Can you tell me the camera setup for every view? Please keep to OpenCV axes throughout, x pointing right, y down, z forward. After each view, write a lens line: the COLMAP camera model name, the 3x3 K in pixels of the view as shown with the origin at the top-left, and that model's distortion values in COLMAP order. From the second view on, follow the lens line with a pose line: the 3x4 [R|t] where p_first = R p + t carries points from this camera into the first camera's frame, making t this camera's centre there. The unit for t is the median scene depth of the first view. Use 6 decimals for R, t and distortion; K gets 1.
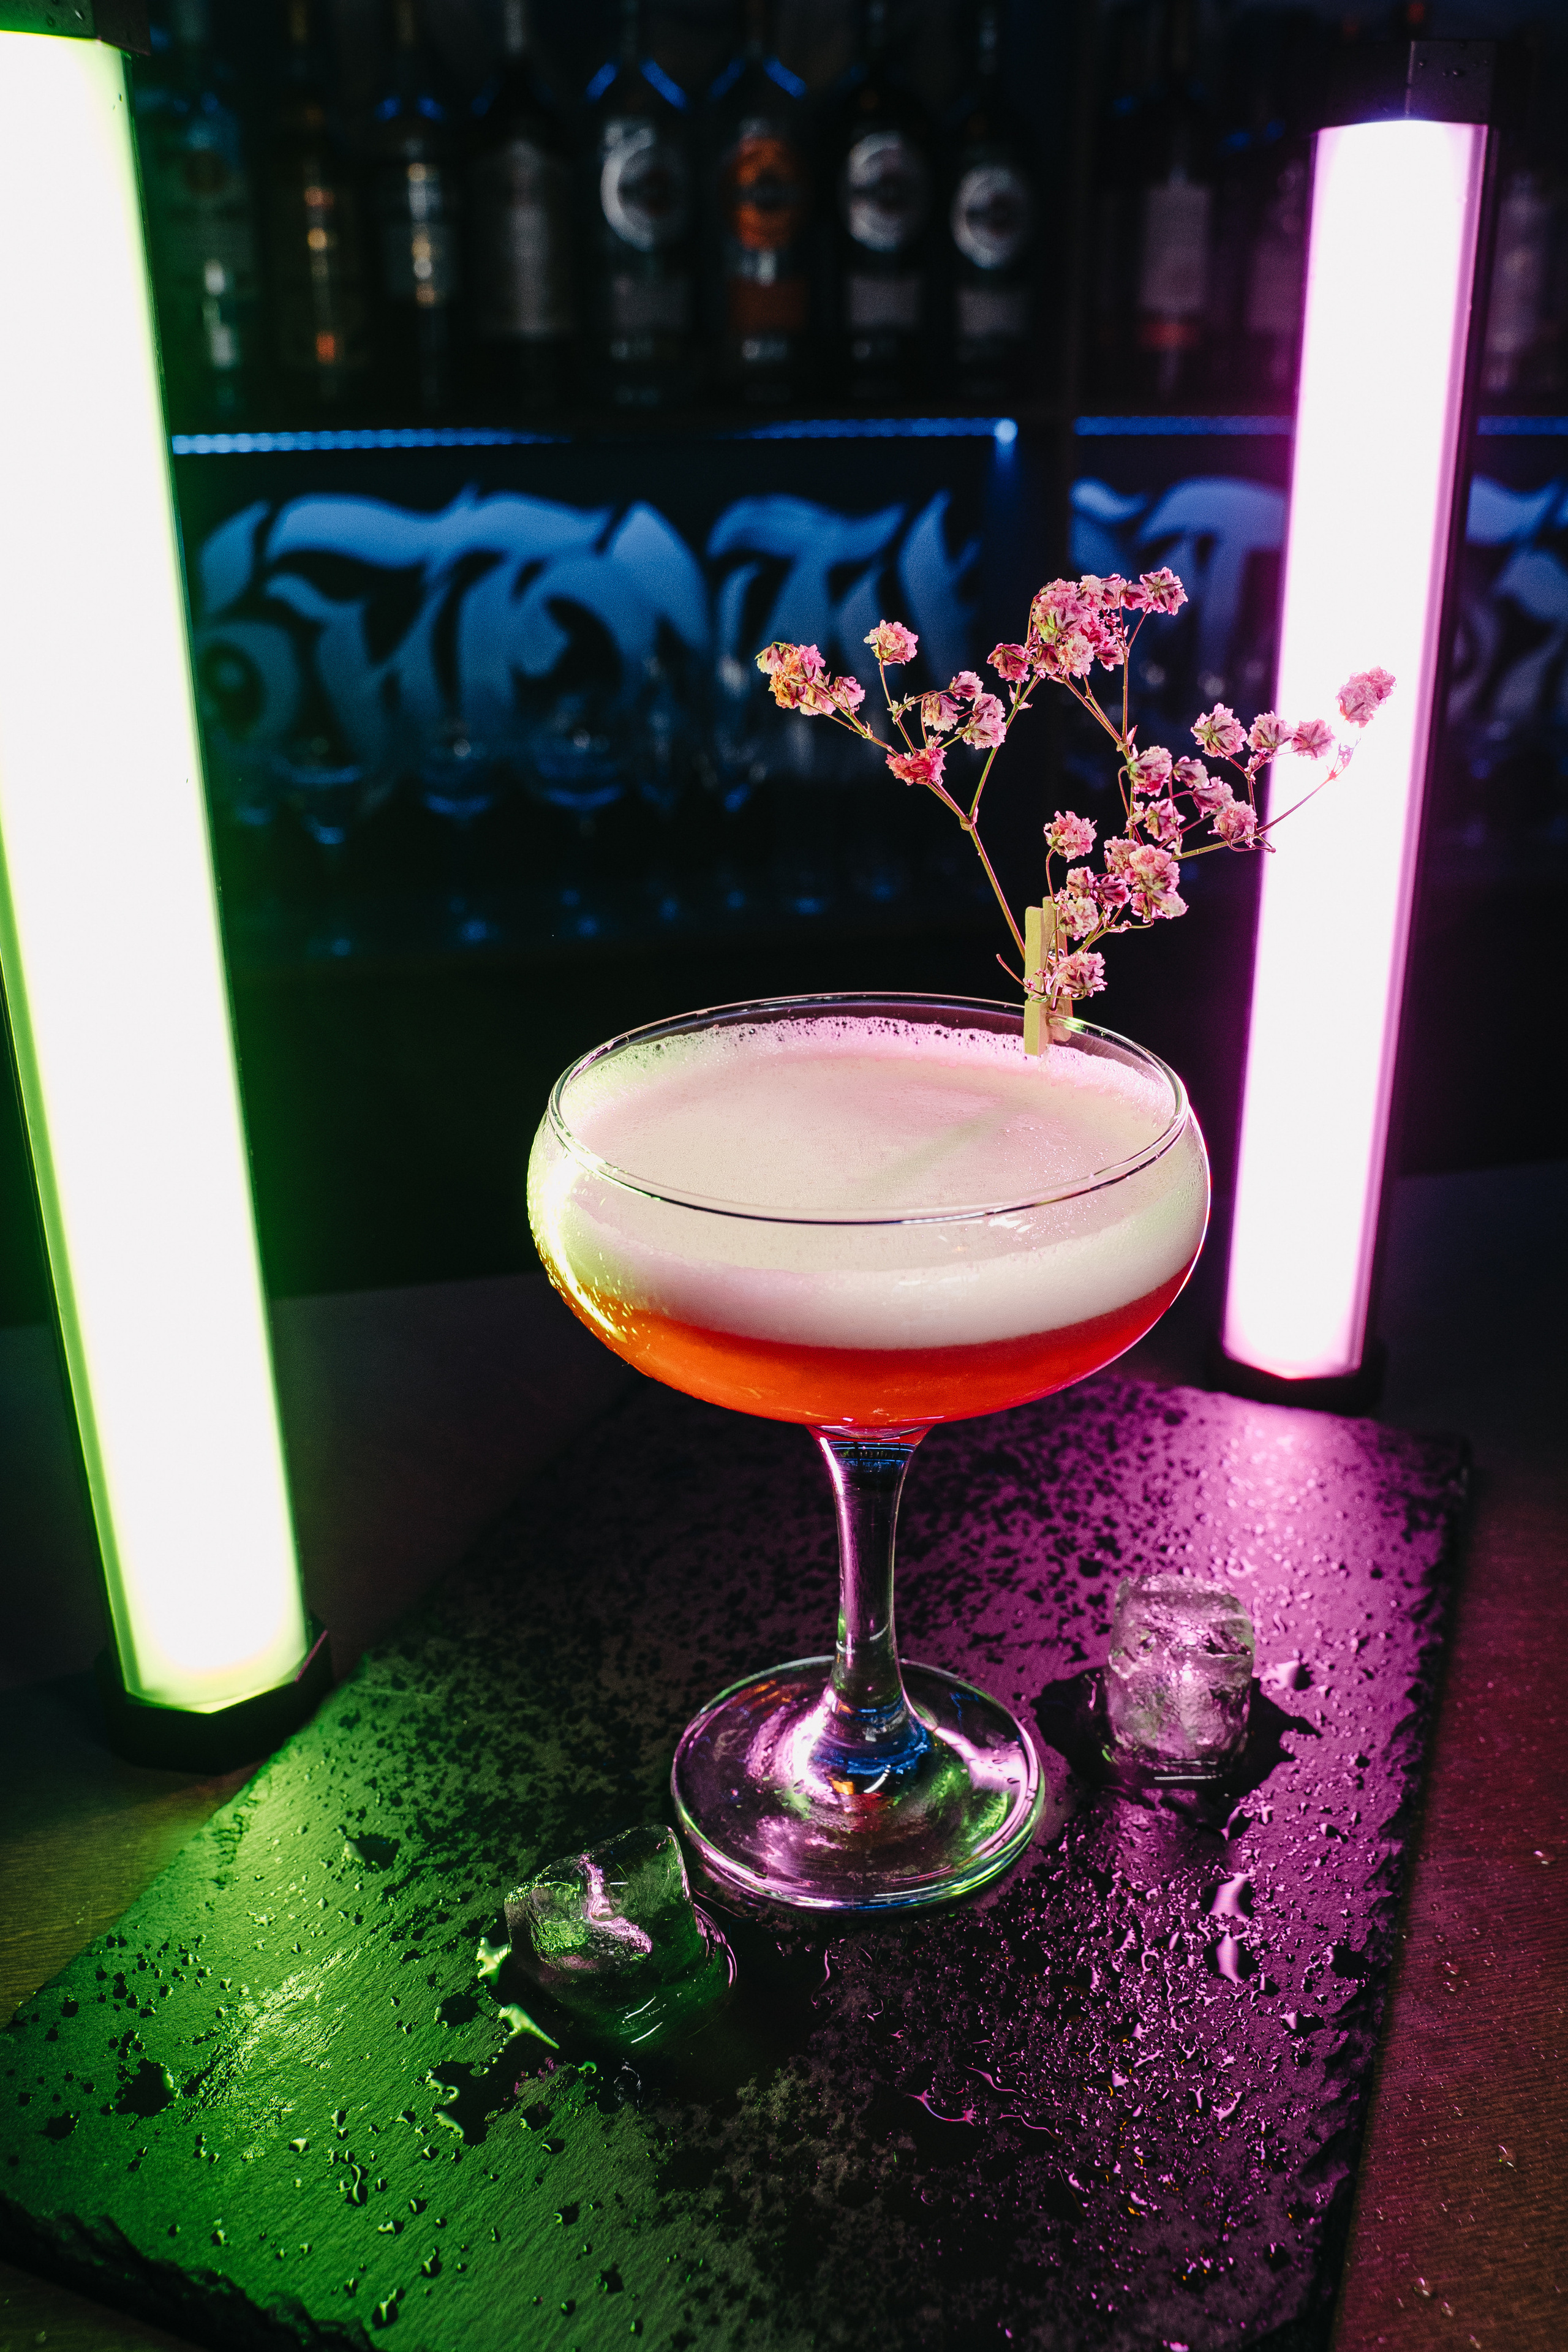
lens RADIAL K [[1964.1, 0, 784.0], [0, 1964.1, 1176.0], [0, 0, 1]] dist [-0.108114, 0.115675]
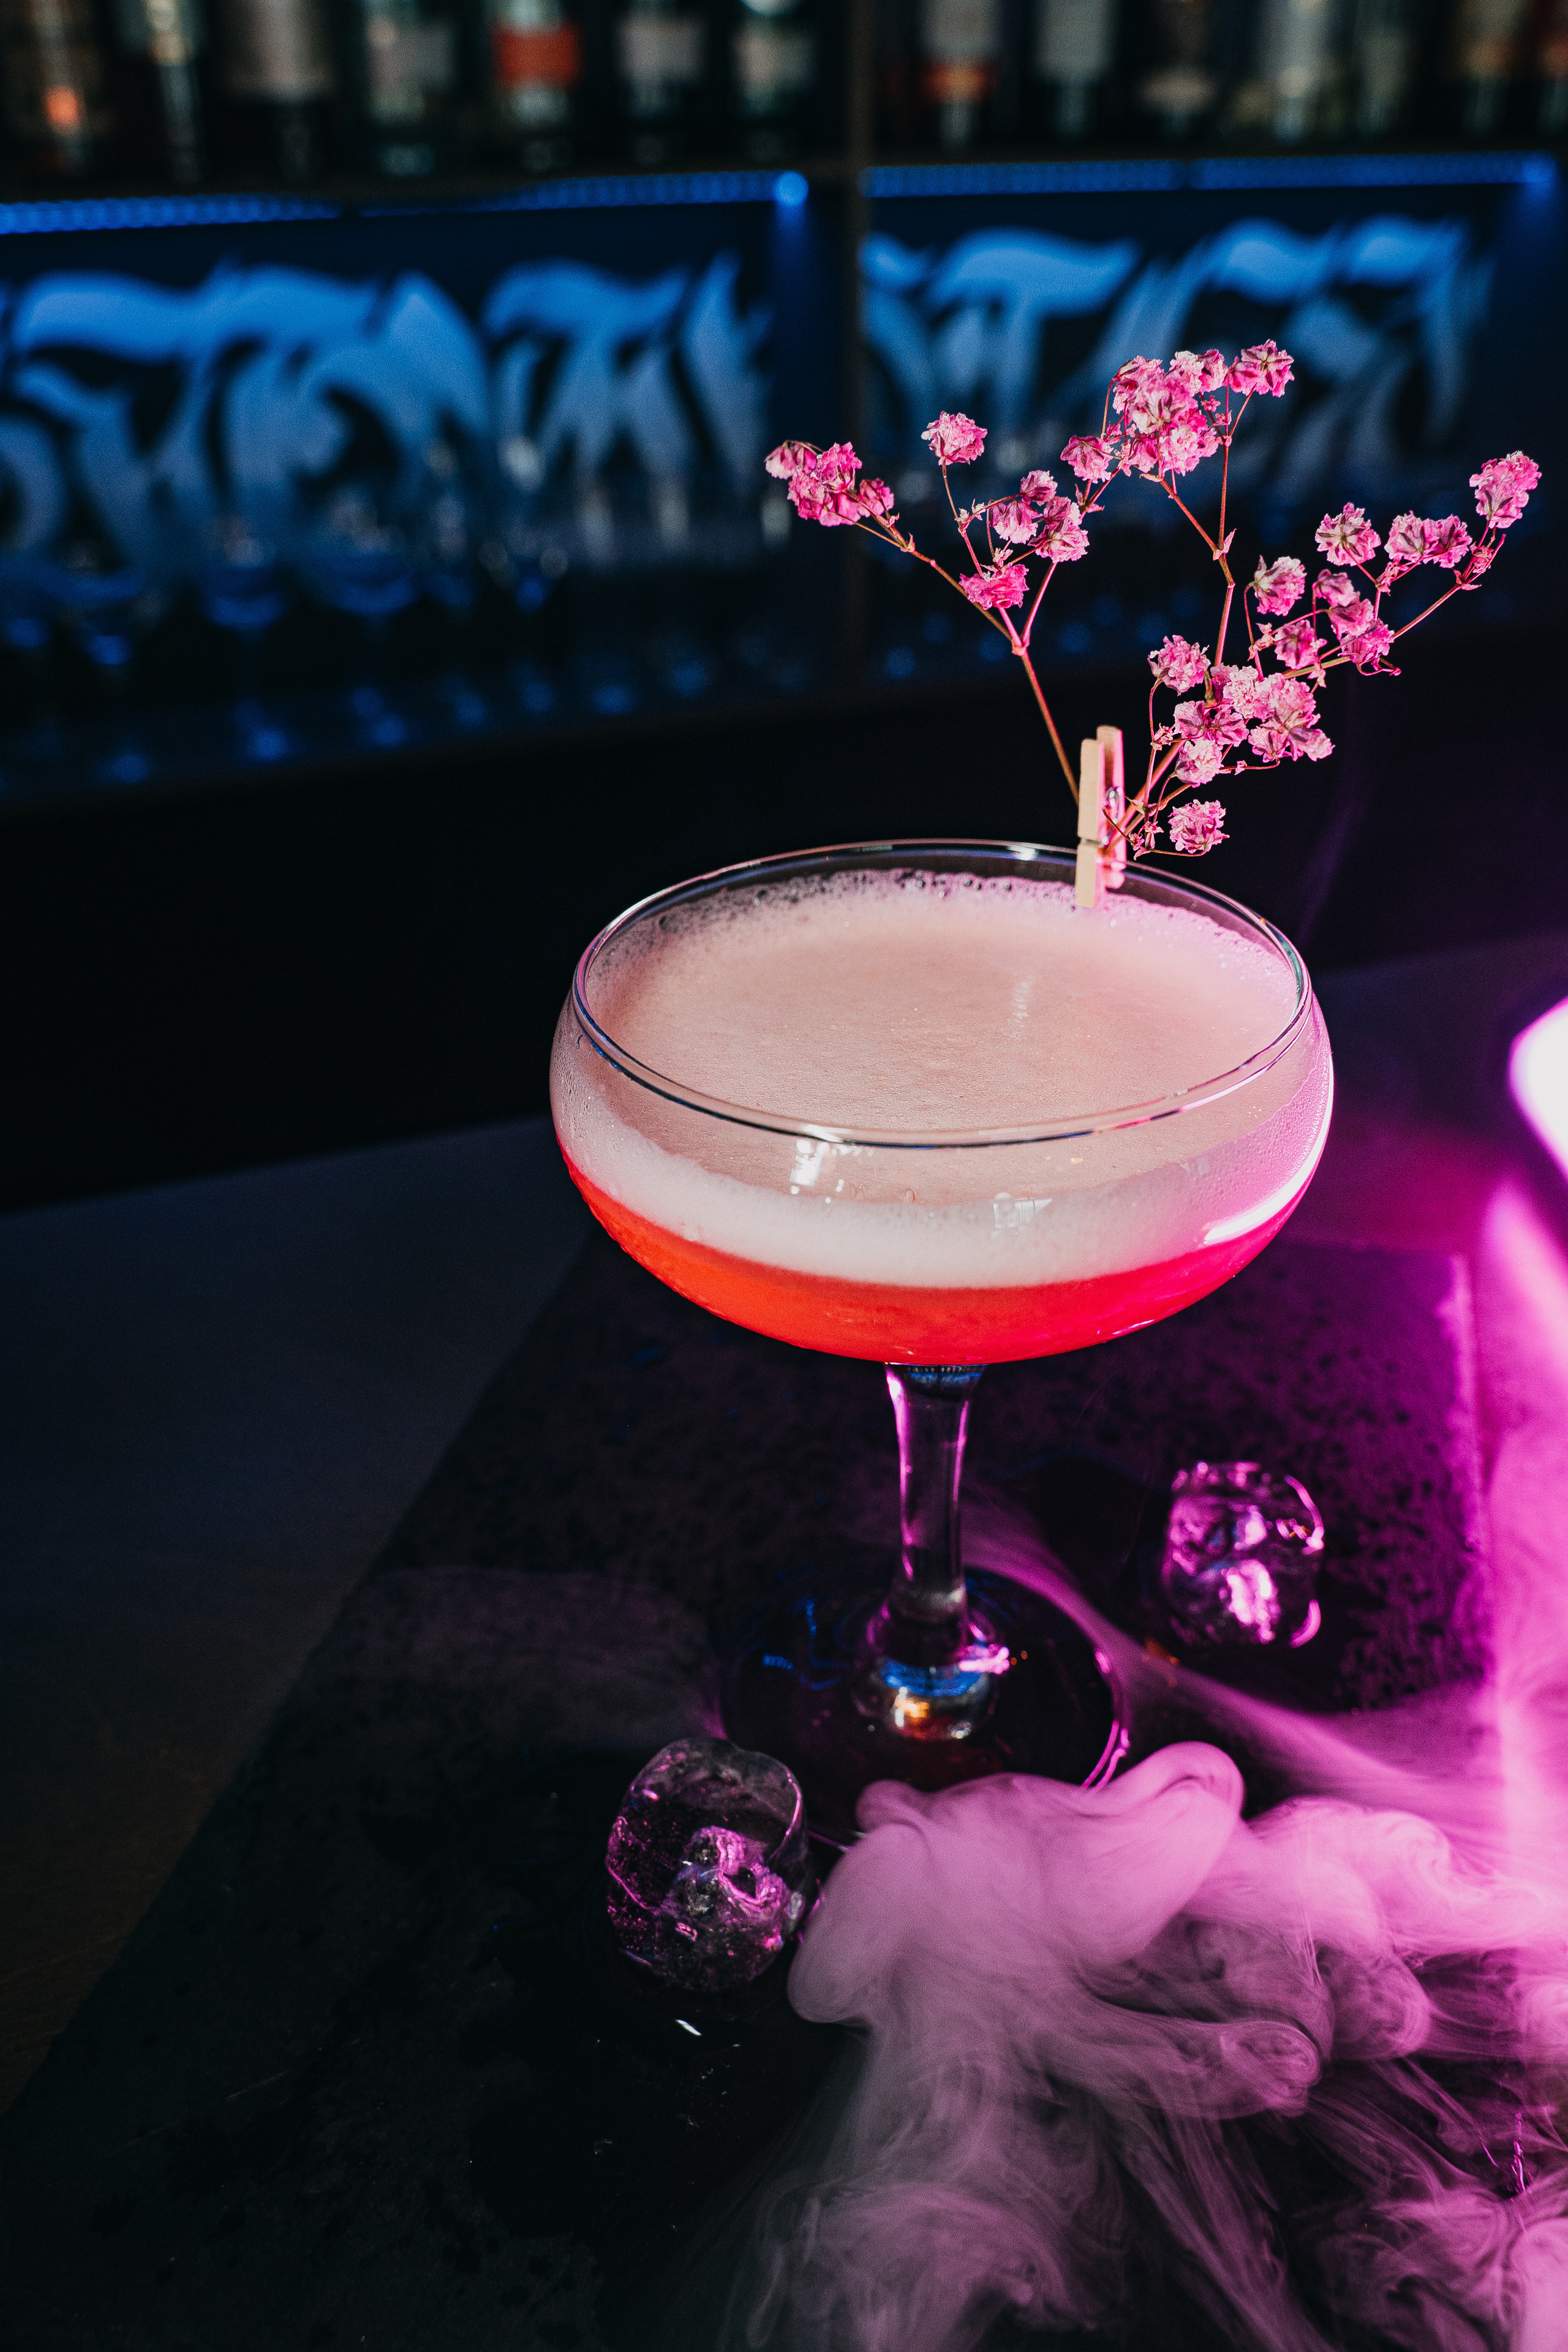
lens RADIAL K [[1964.1, 0, 784.0], [0, 1964.1, 1176.0], [0, 0, 1]] dist [-0.108114, 0.115675]
pose [[0.993682, -0.064360, 0.091948, -0.064155], [0.054373, 0.992742, 0.107267, -0.028068], [-0.098185, -0.101590, 0.989969, 0.080172]]
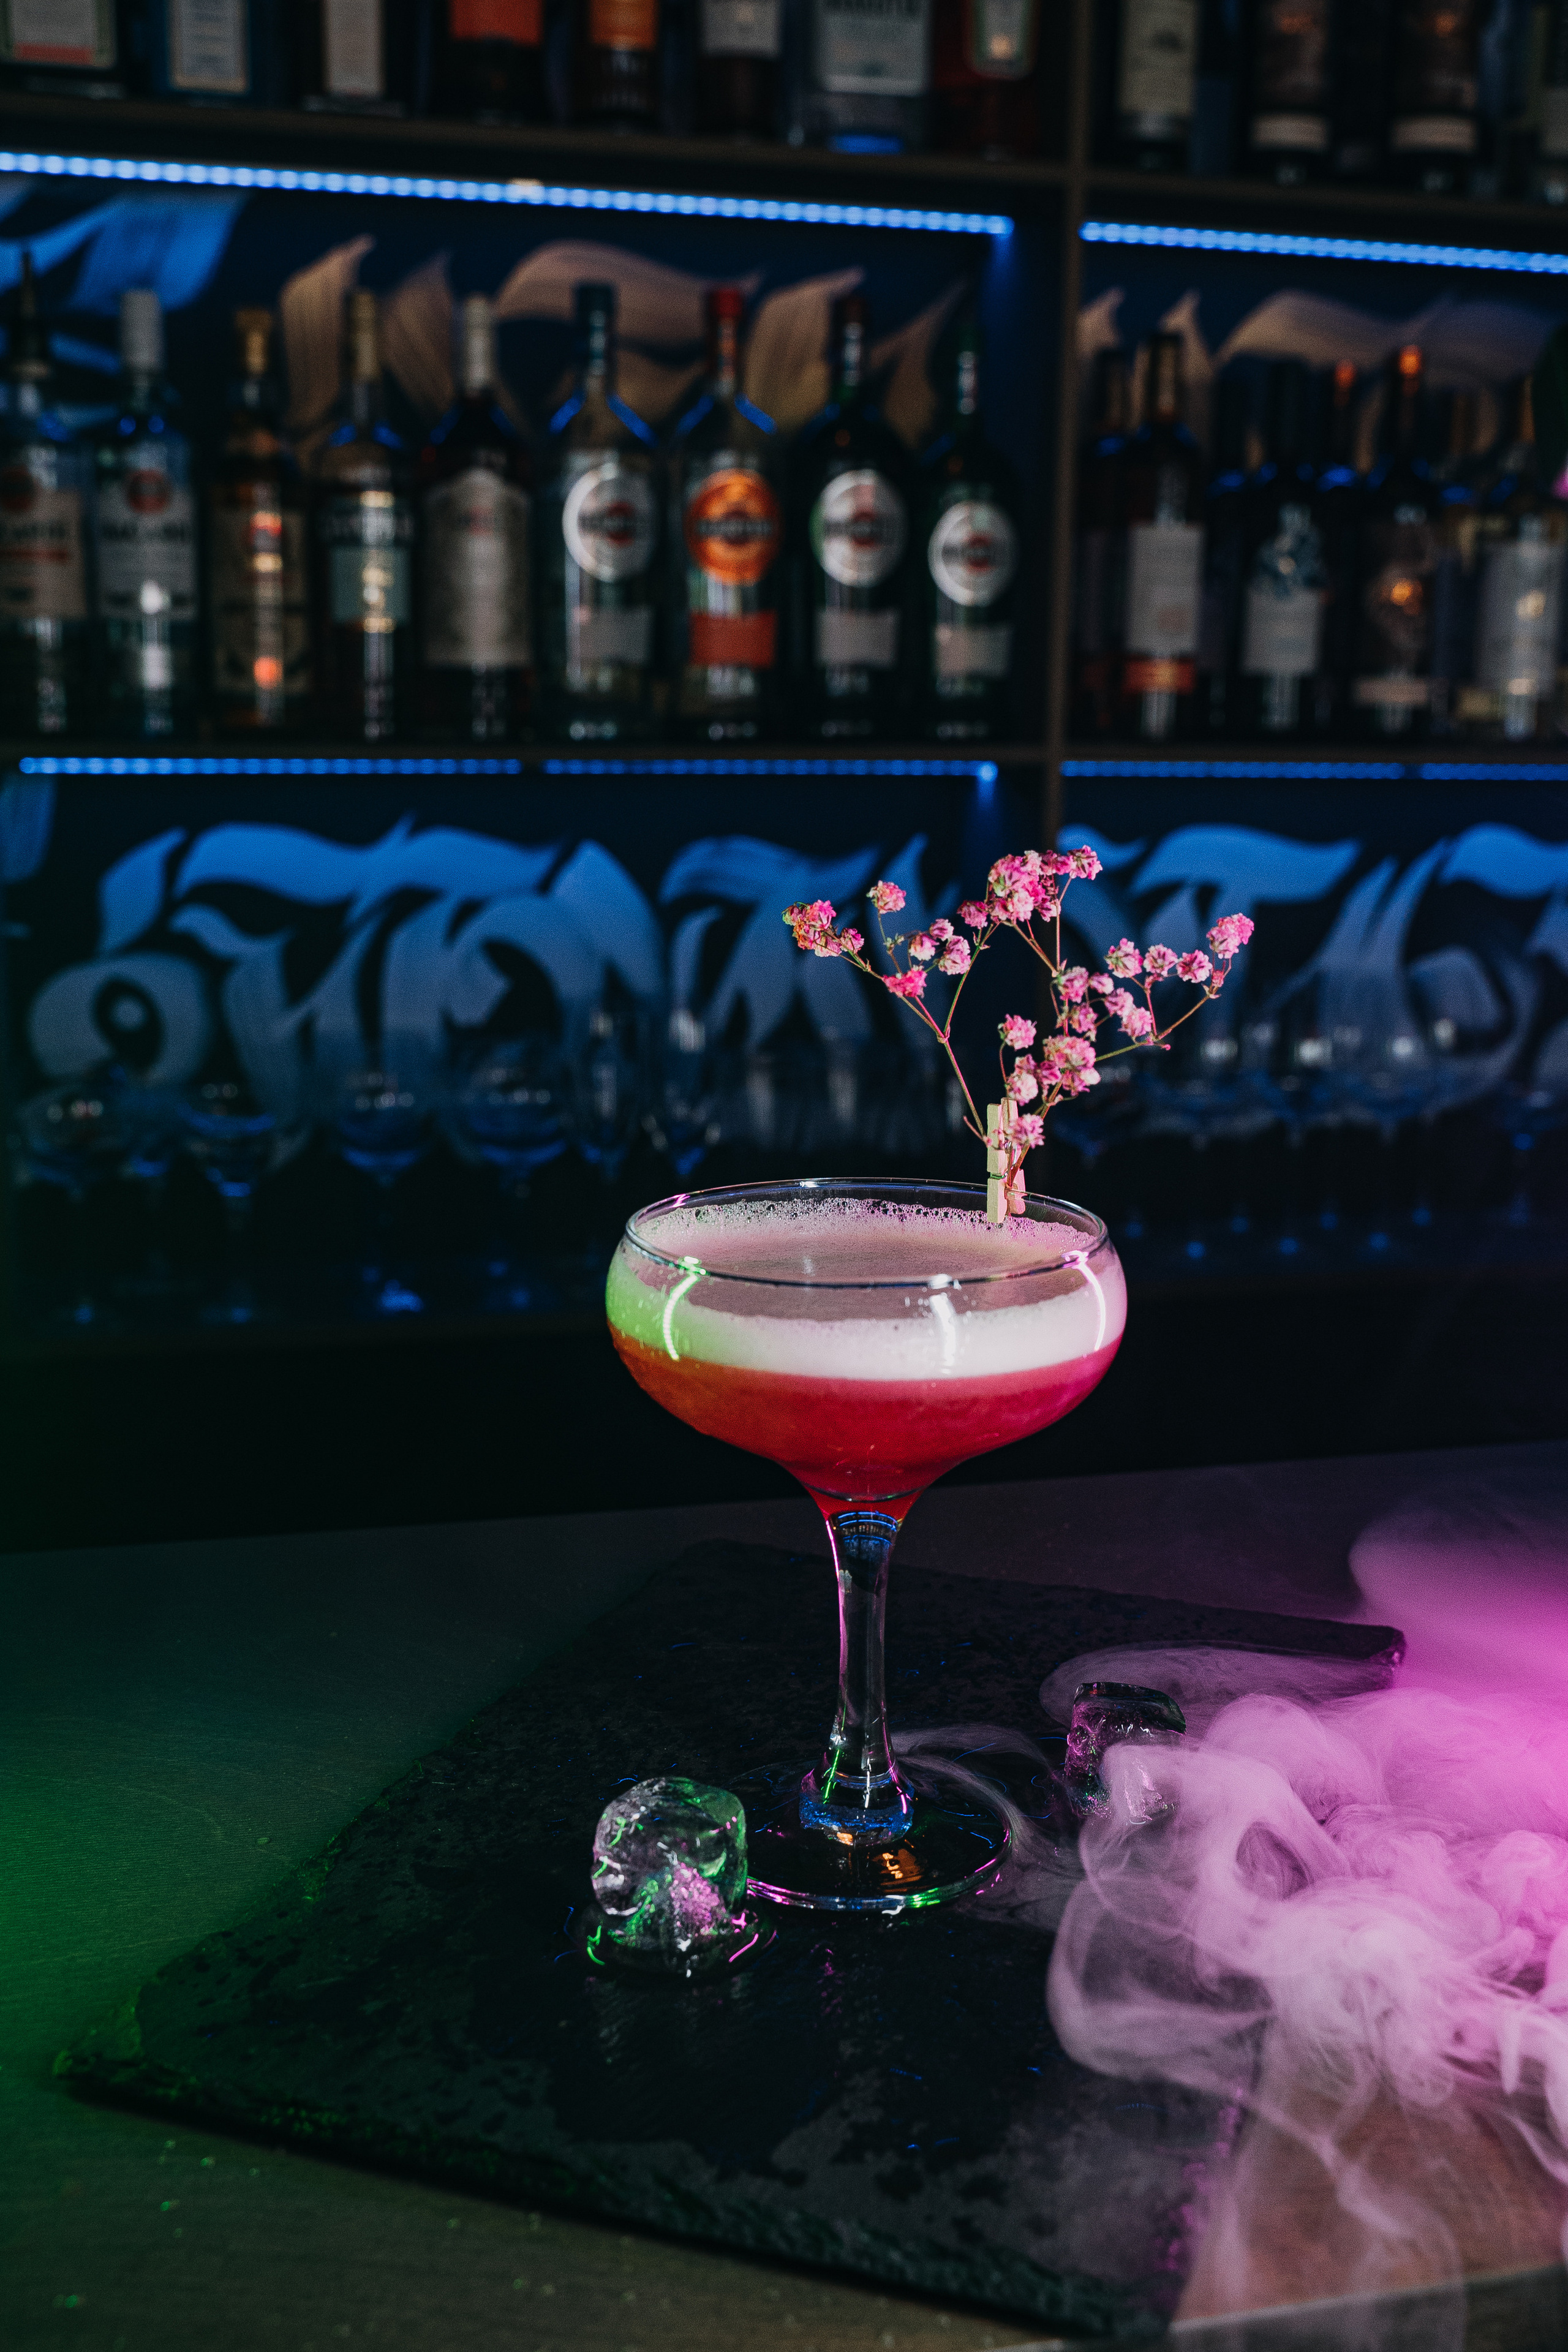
lens RADIAL K [[2309.5, 0, 778.4], [0, 2309.5, 1122.5], [0, 0, 1]] dist [-0.010690, -0.002449]
pose [[0.999688, 0.015932, 0.019234, -0.027543], [-0.011429, 0.976577, -0.214863, 0.128066], [-0.022206, 0.214576, 0.976455, -0.304483]]
